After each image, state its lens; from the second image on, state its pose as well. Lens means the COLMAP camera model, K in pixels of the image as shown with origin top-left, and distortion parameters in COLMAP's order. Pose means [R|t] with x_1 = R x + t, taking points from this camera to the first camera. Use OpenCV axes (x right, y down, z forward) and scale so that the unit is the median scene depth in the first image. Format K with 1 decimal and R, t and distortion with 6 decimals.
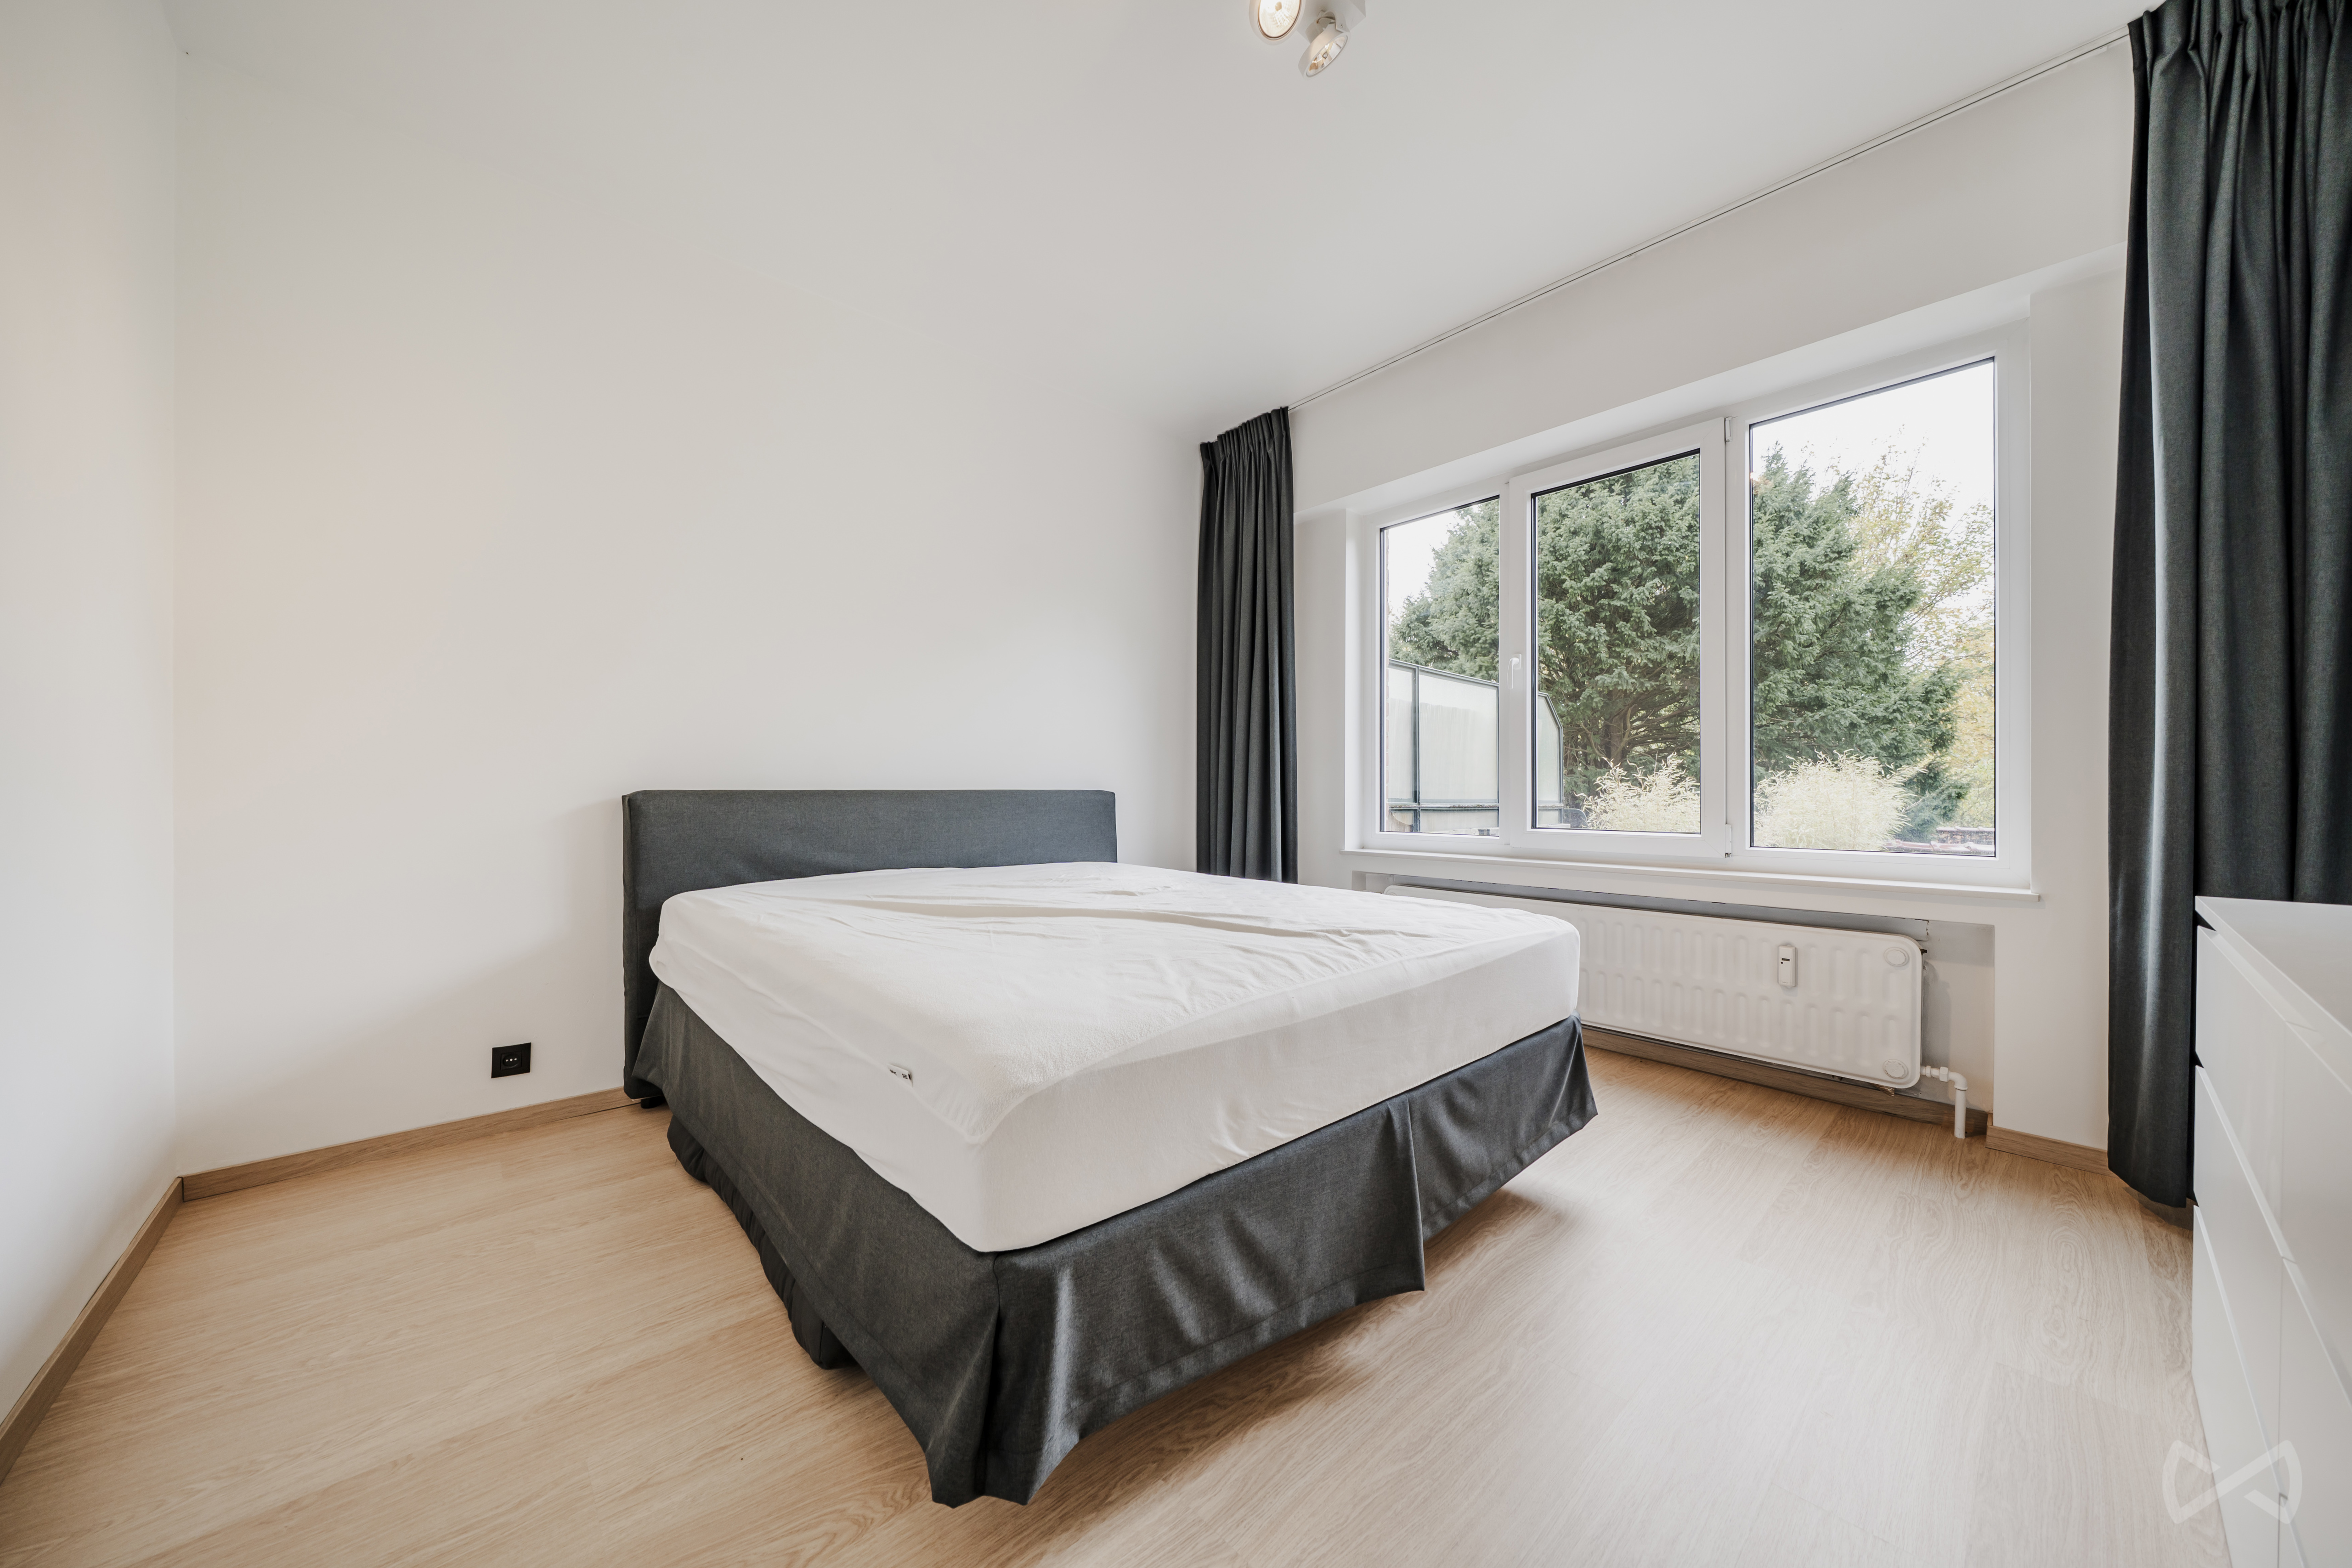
lens RADIAL K [[816.2, 0, 1194.1], [0, 816.2, 790.5], [0, 0, 1]] dist [0.001522, -0.000500]
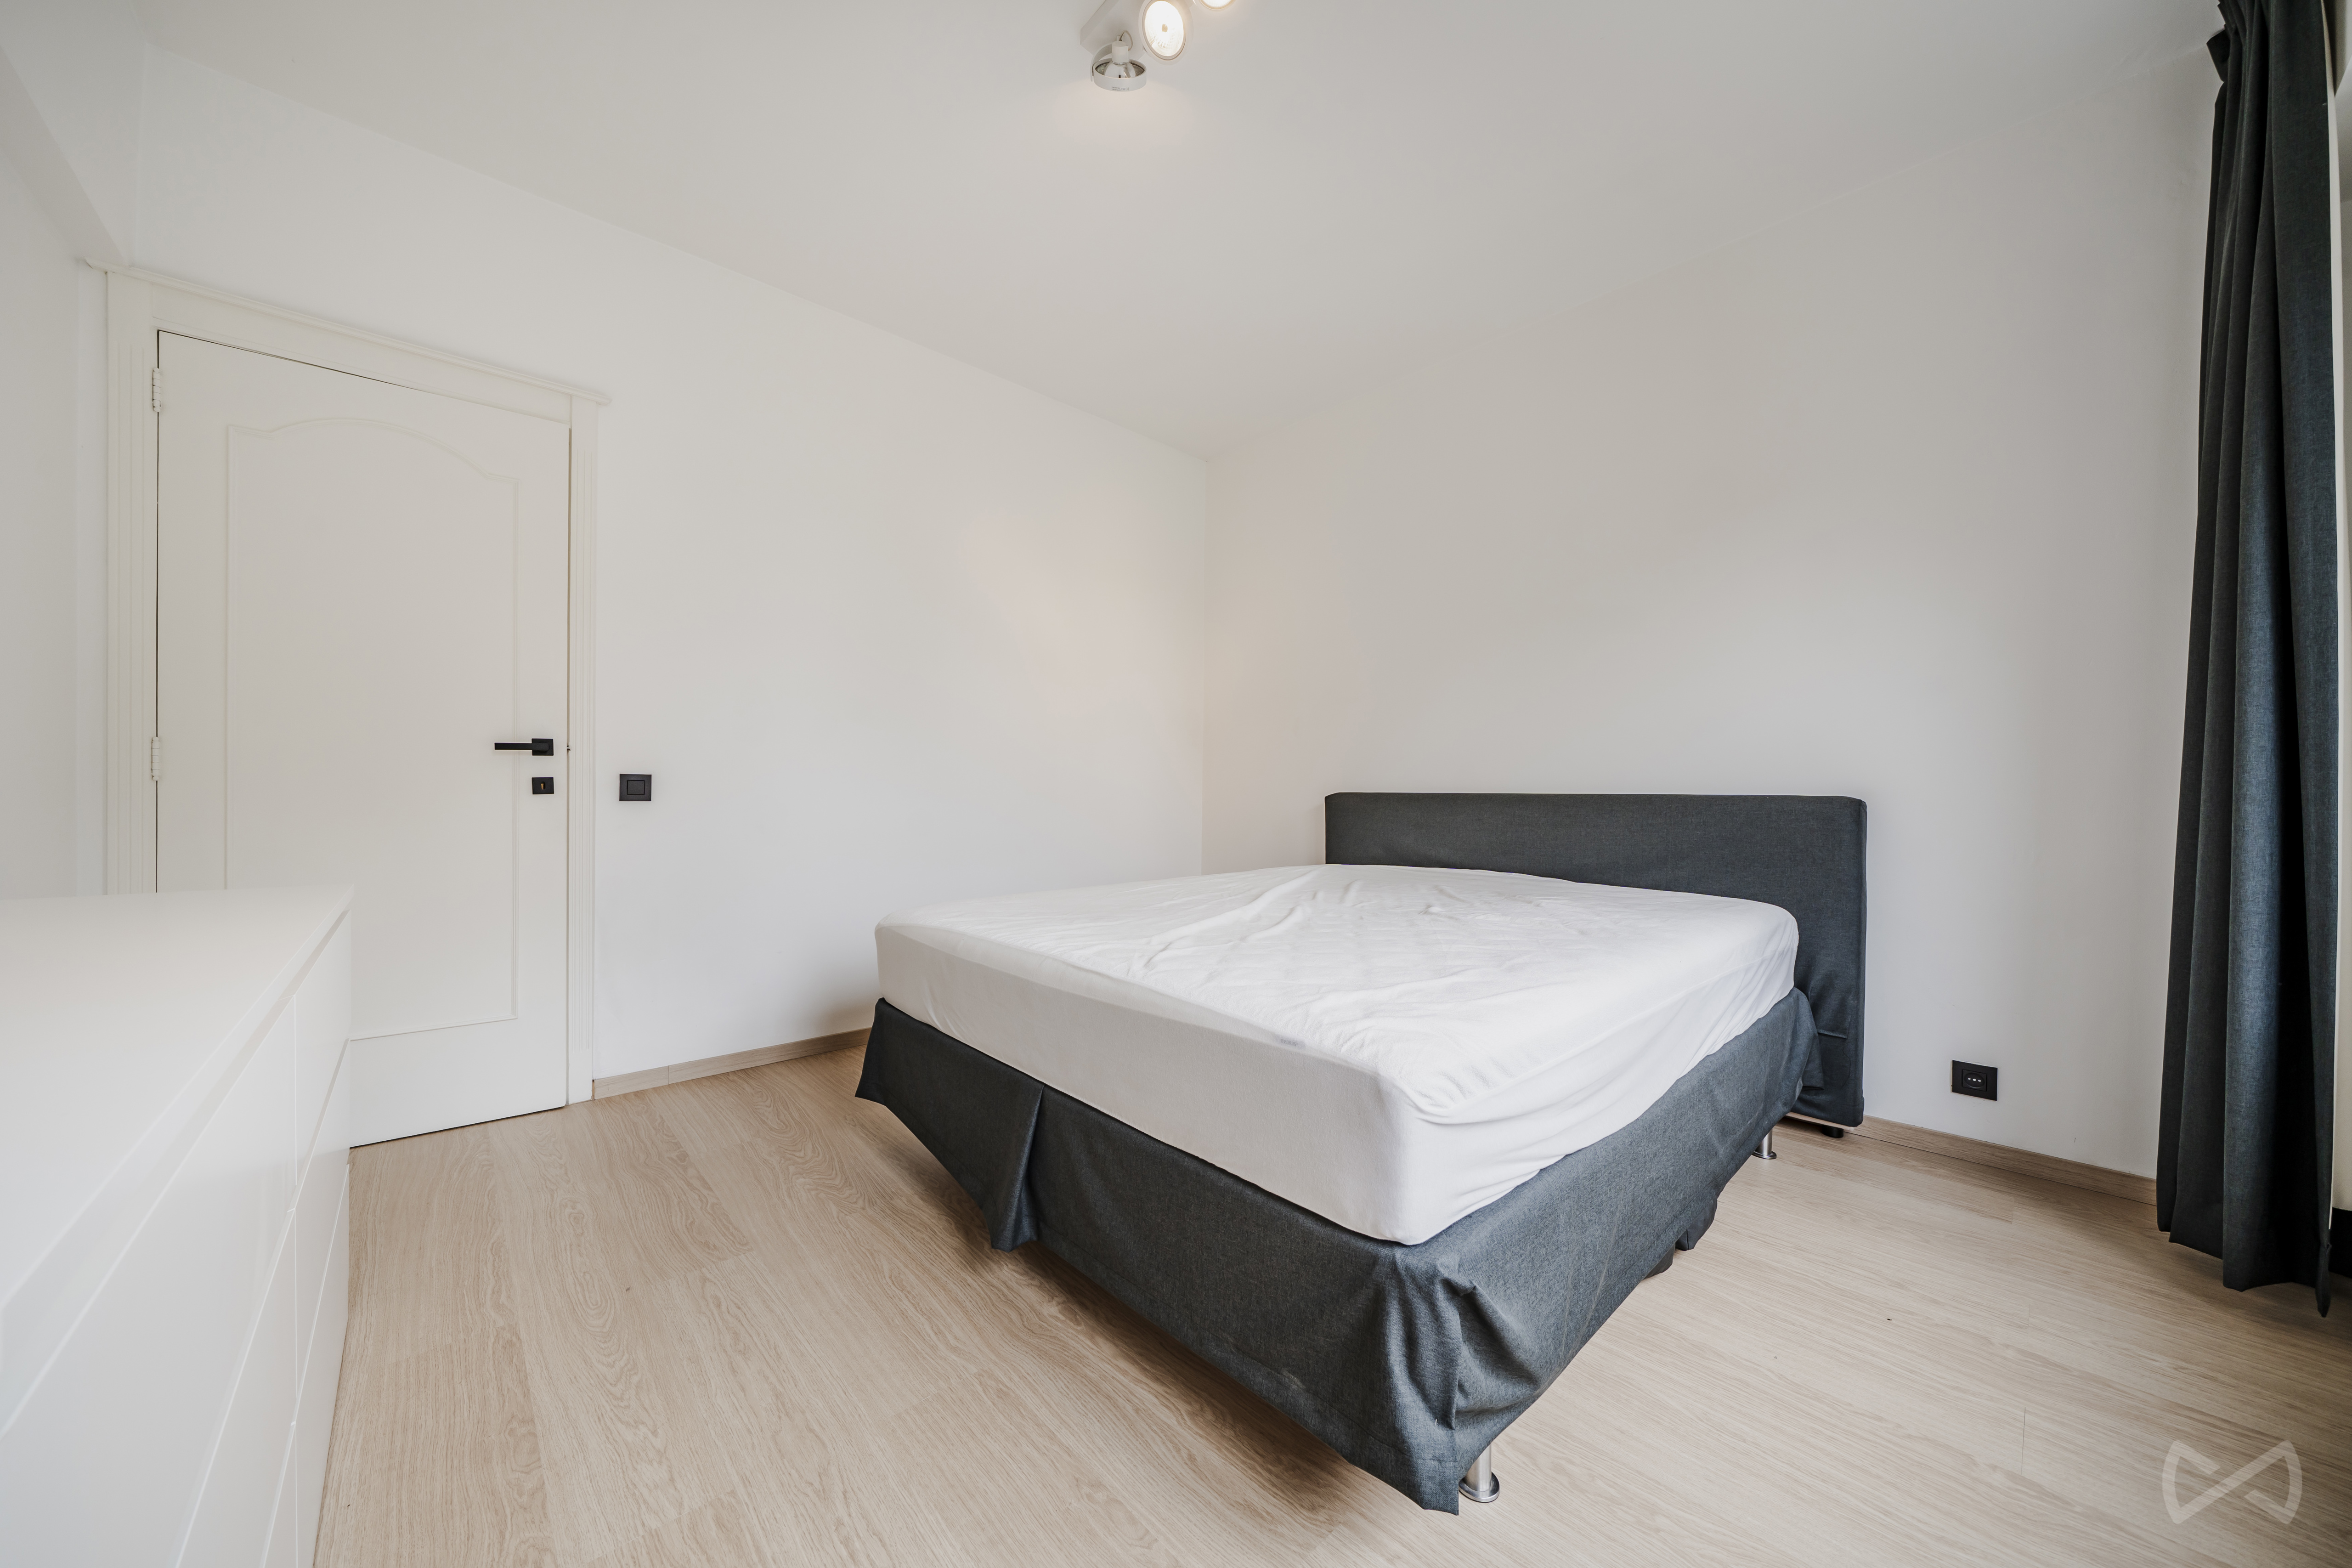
lens RADIAL K [[816.2, 0, 1186.1], [0, 816.2, 800.7], [0, 0, 1]] dist [0.001522, -0.000500]
pose [[0.006186, 0.017879, -0.999821, 0.584470], [-0.008815, 0.999802, 0.017824, -0.003131], [0.999942, 0.008703, 0.006343, 0.534739]]
